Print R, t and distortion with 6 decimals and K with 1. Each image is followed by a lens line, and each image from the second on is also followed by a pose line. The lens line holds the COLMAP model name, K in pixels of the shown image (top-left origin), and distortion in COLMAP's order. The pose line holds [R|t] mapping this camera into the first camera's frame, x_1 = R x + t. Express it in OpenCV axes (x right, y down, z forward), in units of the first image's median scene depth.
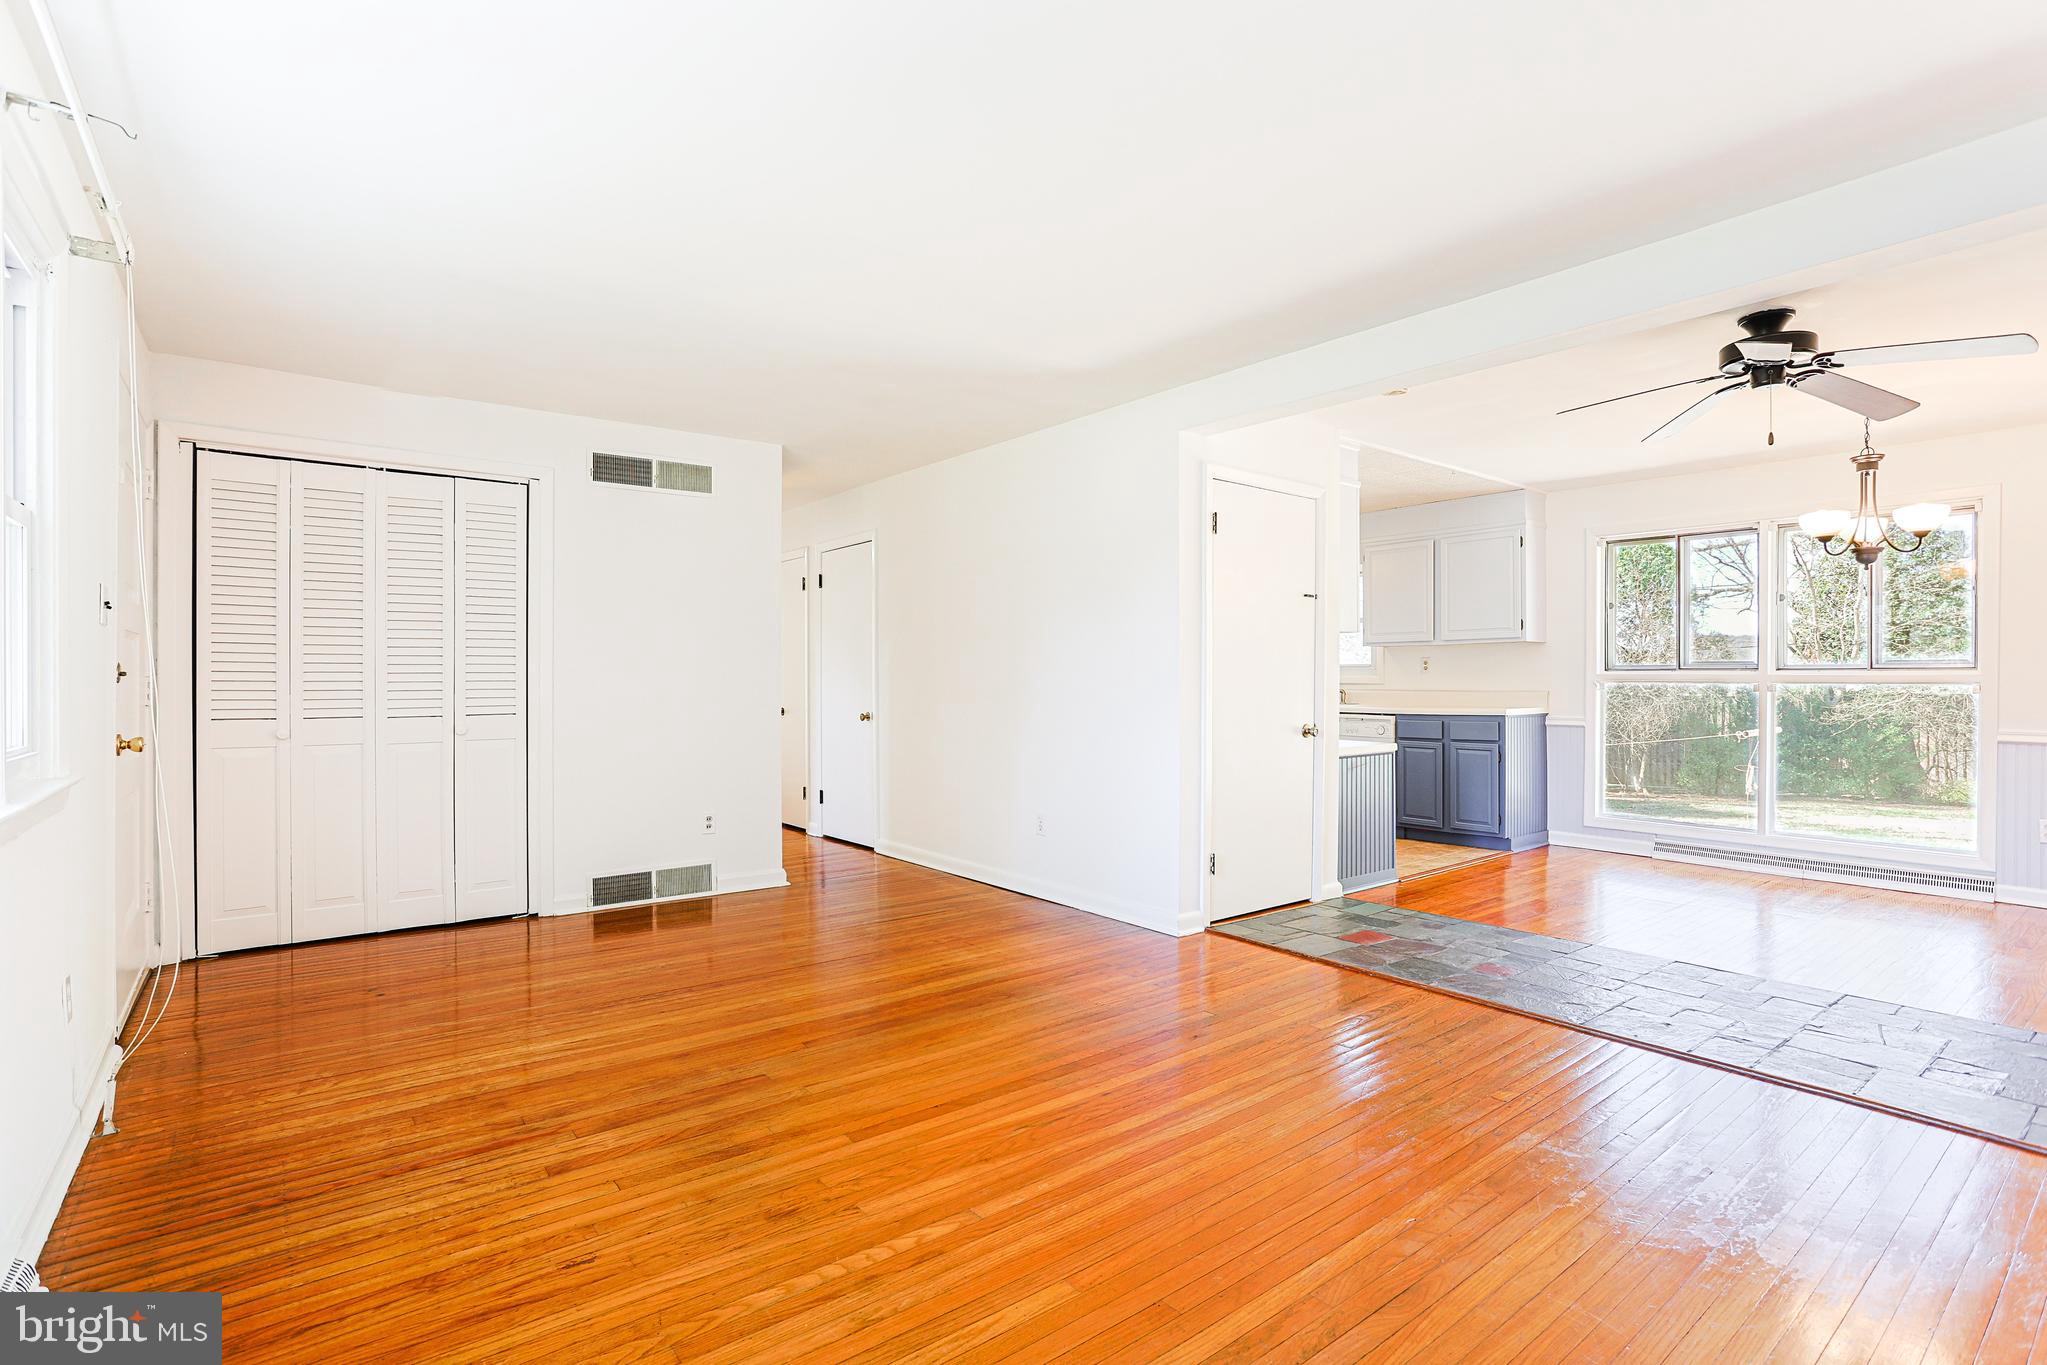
lens RADIAL K [[987.9, 0, 1012.6], [0, 987.9, 679.7], [0, 0, 1]] dist [-0.041772, 0.017899]
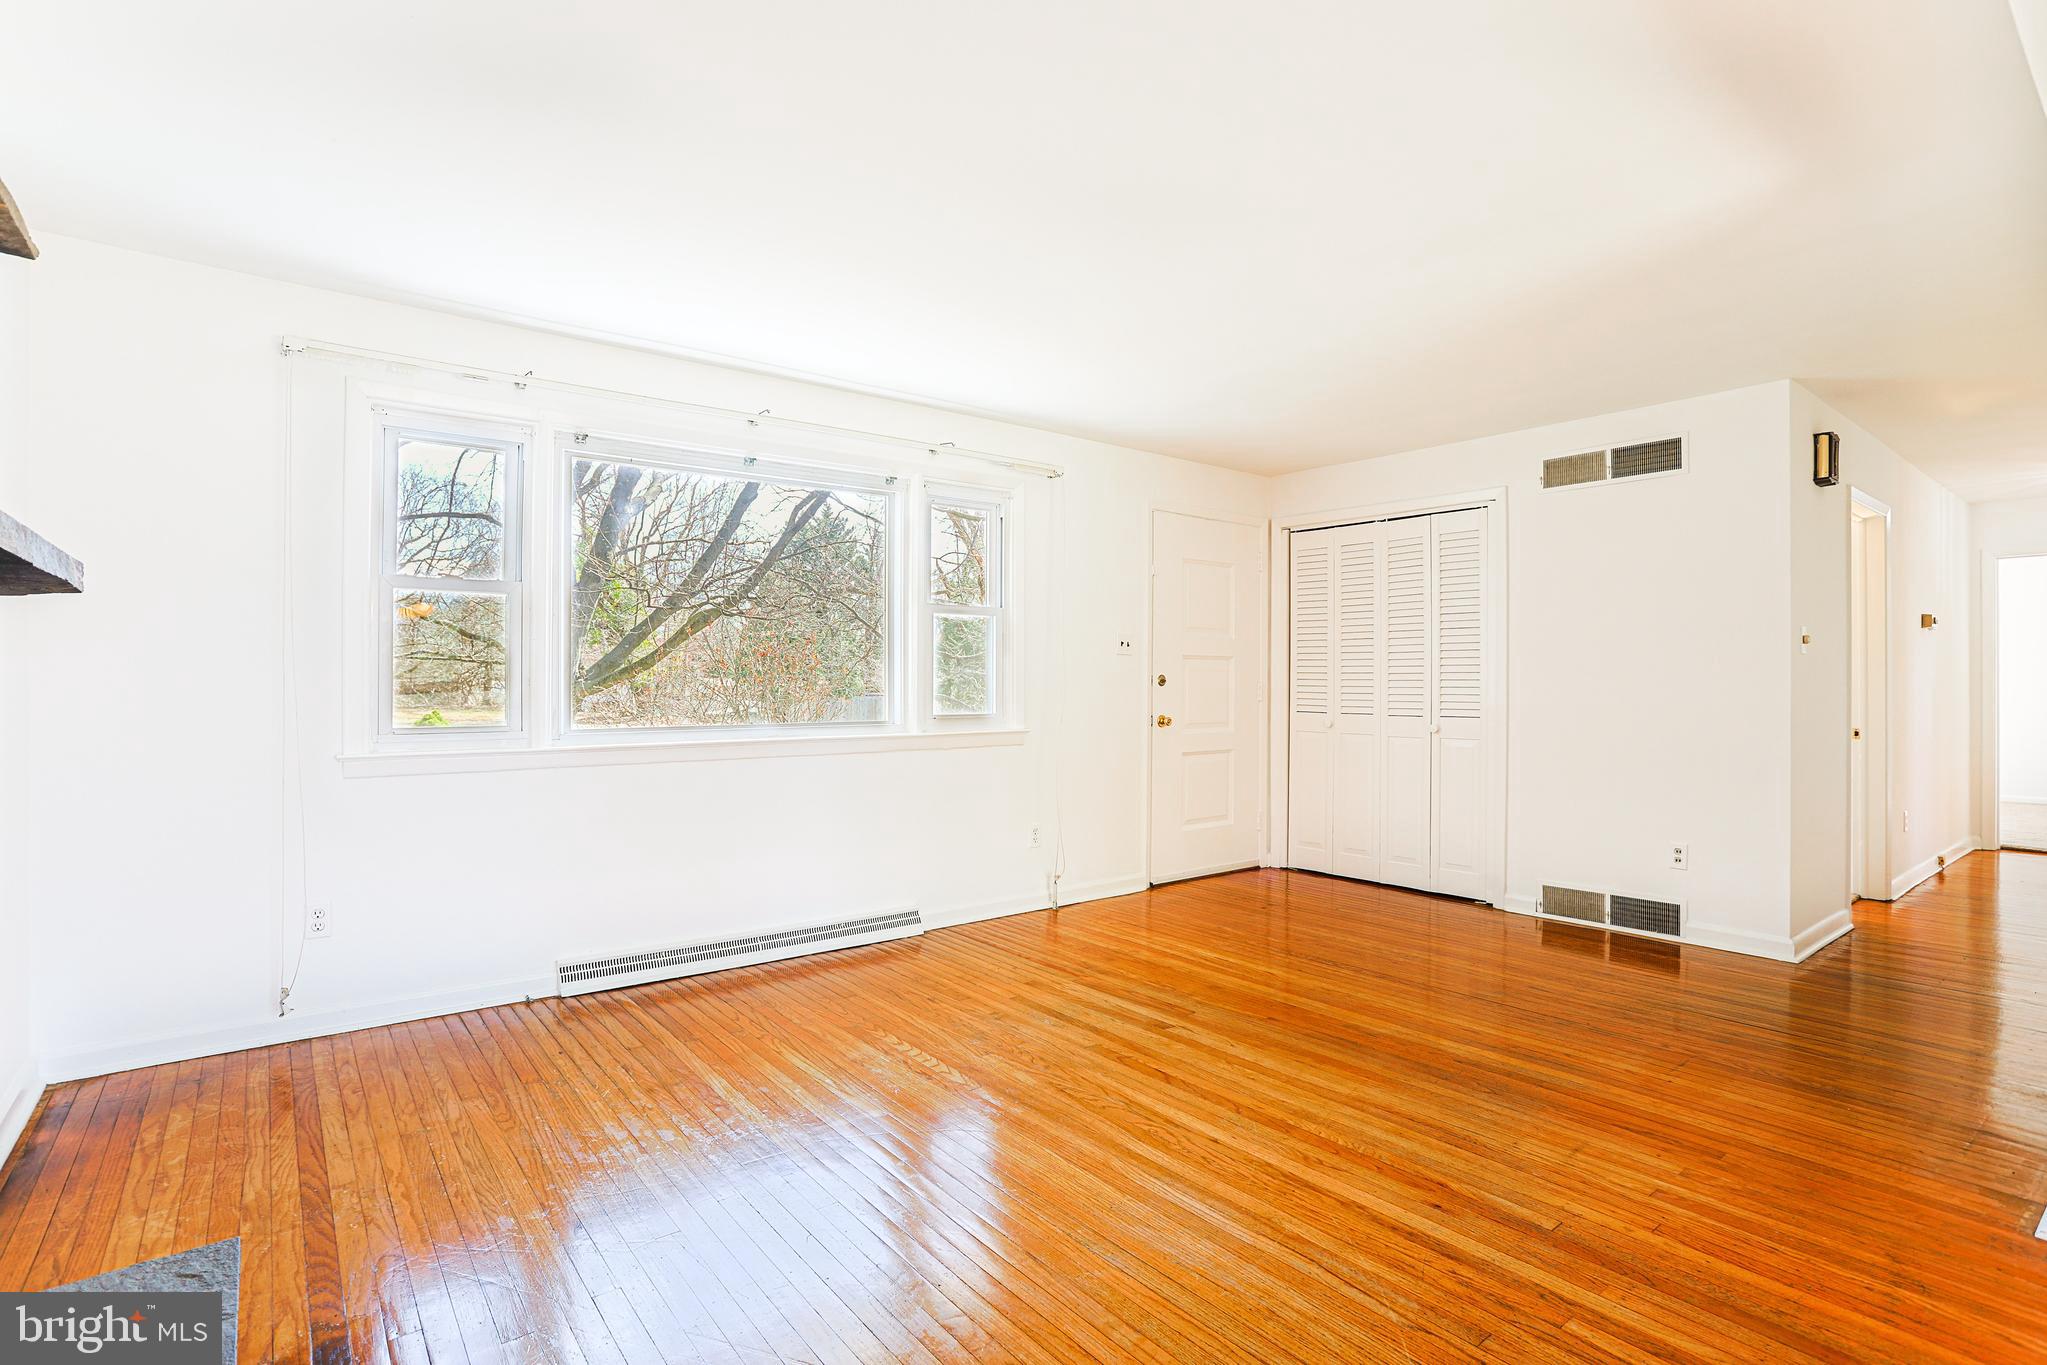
lens RADIAL K [[987.9, 0, 1018.6], [0, 987.9, 678.2], [0, 0, 1]] dist [-0.041772, 0.017899]
pose [[0.012842, -0.003449, -0.999912, 0.790059], [-0.005338, 0.999980, -0.003518, -0.003237], [0.999903, 0.005383, 0.012824, 0.631076]]
